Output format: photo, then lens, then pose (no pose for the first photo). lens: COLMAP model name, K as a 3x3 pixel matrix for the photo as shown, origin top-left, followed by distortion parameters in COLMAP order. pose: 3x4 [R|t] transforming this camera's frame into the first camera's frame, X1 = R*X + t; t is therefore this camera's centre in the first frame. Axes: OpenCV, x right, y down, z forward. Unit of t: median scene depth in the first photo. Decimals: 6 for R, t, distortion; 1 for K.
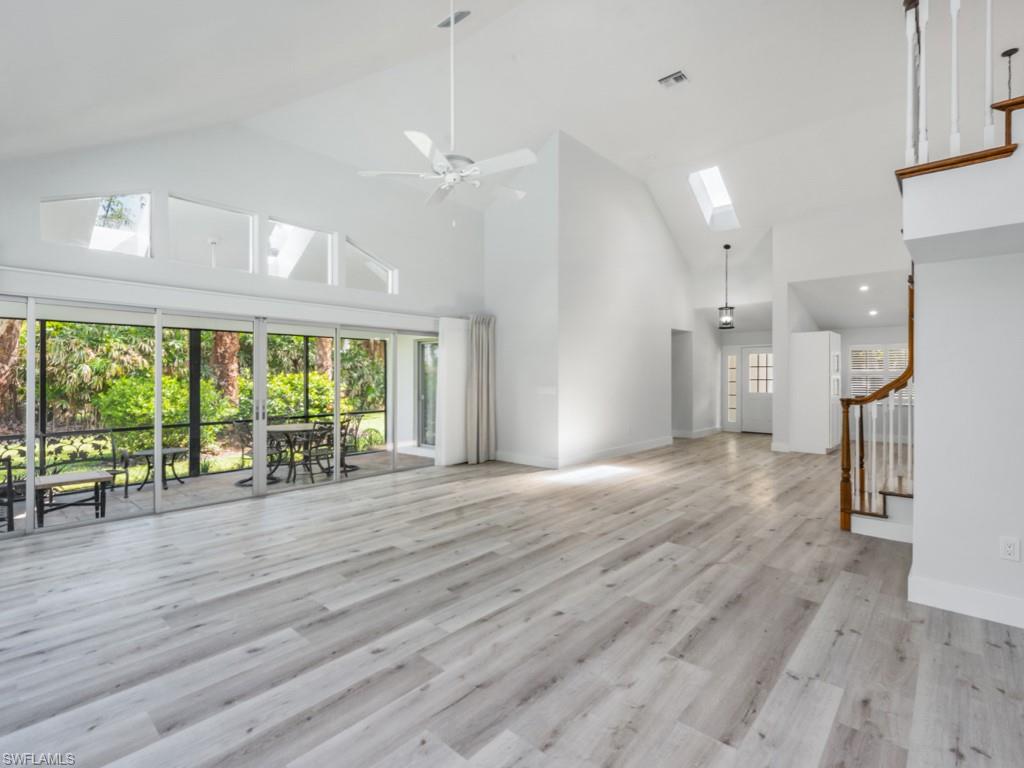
lens RADIAL K [[490.8, 0, 510.5], [0, 490.8, 378.8], [0, 0, 1]] dist [0.003463, -0.000573]
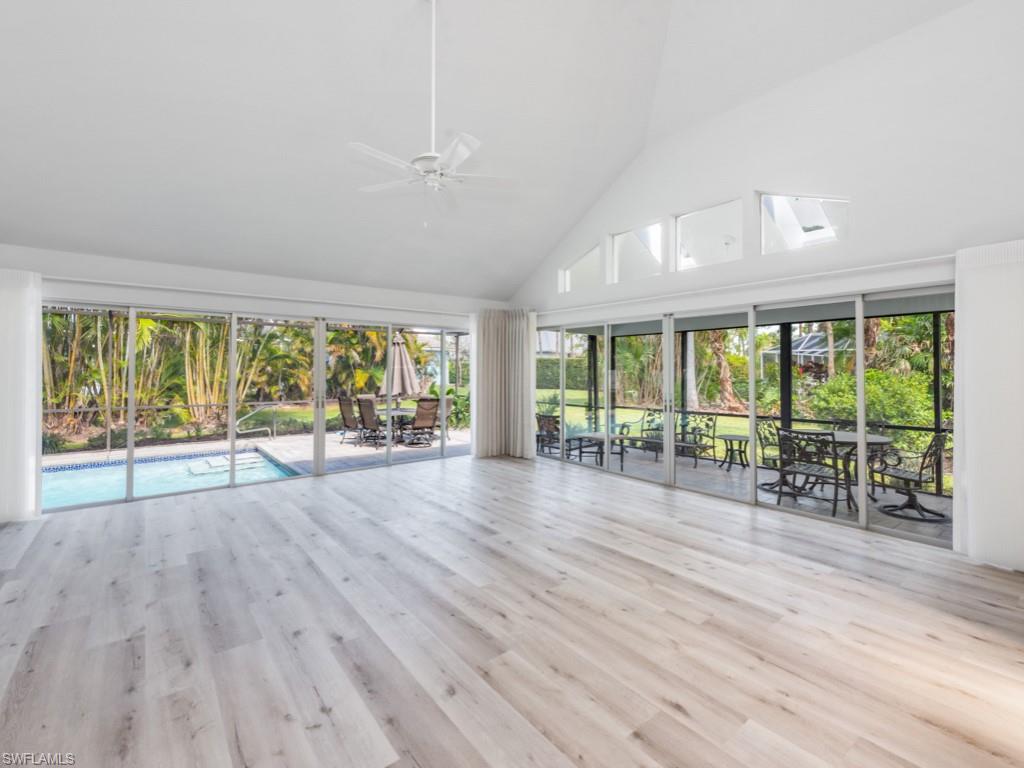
lens RADIAL K [[460.0, 0, 516.1], [0, 460.0, 371.0], [0, 0, 1]] dist [0.014024, -0.004660]
pose [[-0.161386, 0.002946, -0.986887, 0.774673], [-0.007217, 0.999965, 0.004166, -0.009152], [0.986865, 0.007795, -0.161359, 1.285610]]
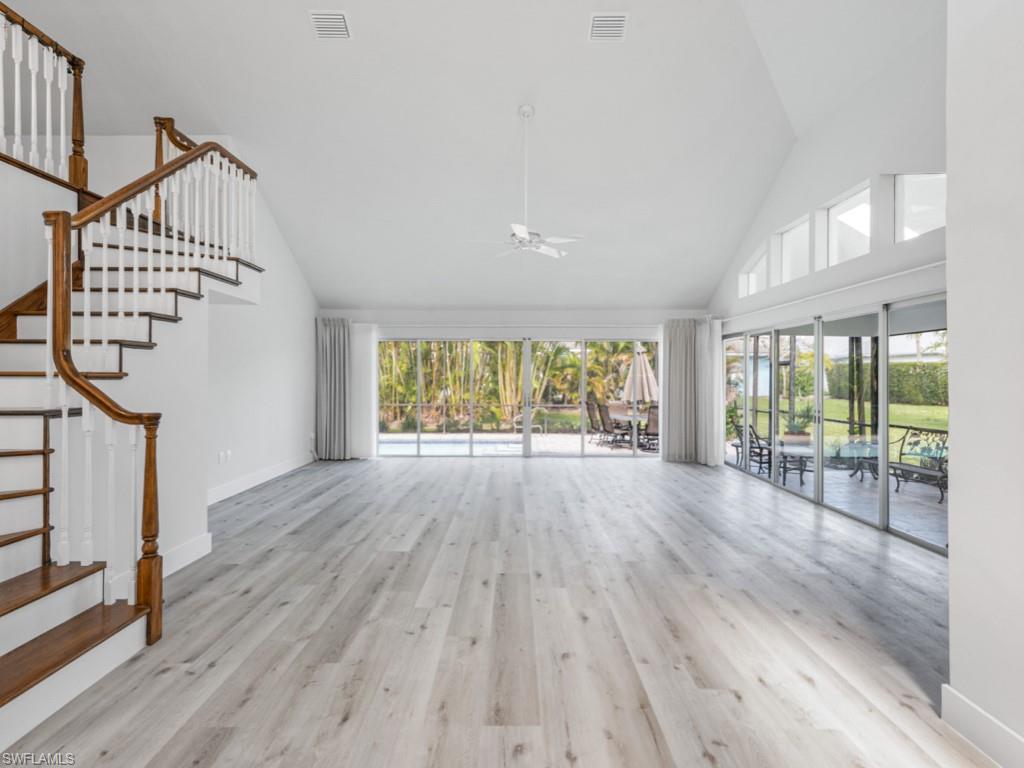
lens RADIAL K [[513.8, 0, 514.5], [0, 513.8, 378.2], [0, 0, 1]] dist [0.012649, -0.001318]
pose [[-0.744639, -0.001164, -0.667467, 0.918729], [-0.006547, 0.999963, 0.005561, -0.009880], [0.667436, 0.008510, -0.744619, 2.071929]]
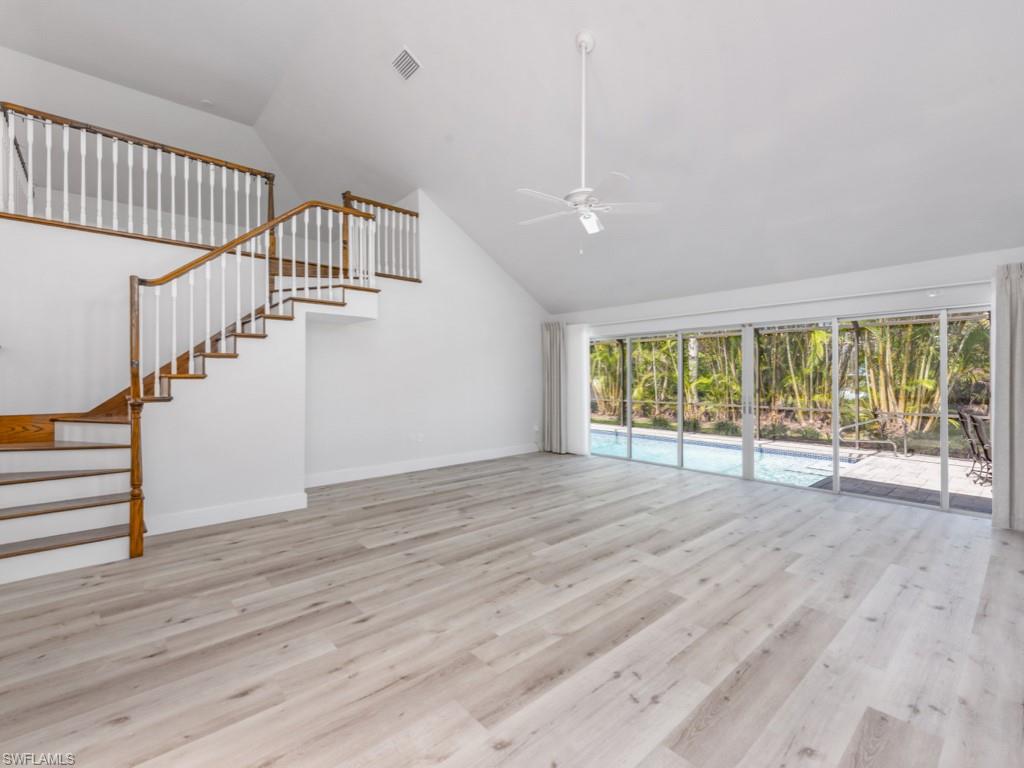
lens RADIAL K [[460.0, 0, 516.1], [0, 460.0, 371.0], [0, 0, 1]] dist [0.014024, -0.004660]
pose [[-0.994070, 0.001367, 0.108732, -0.073978], [0.000917, 0.999991, -0.004191, -0.011714], [-0.108736, -0.004067, -0.994062, 2.063585]]
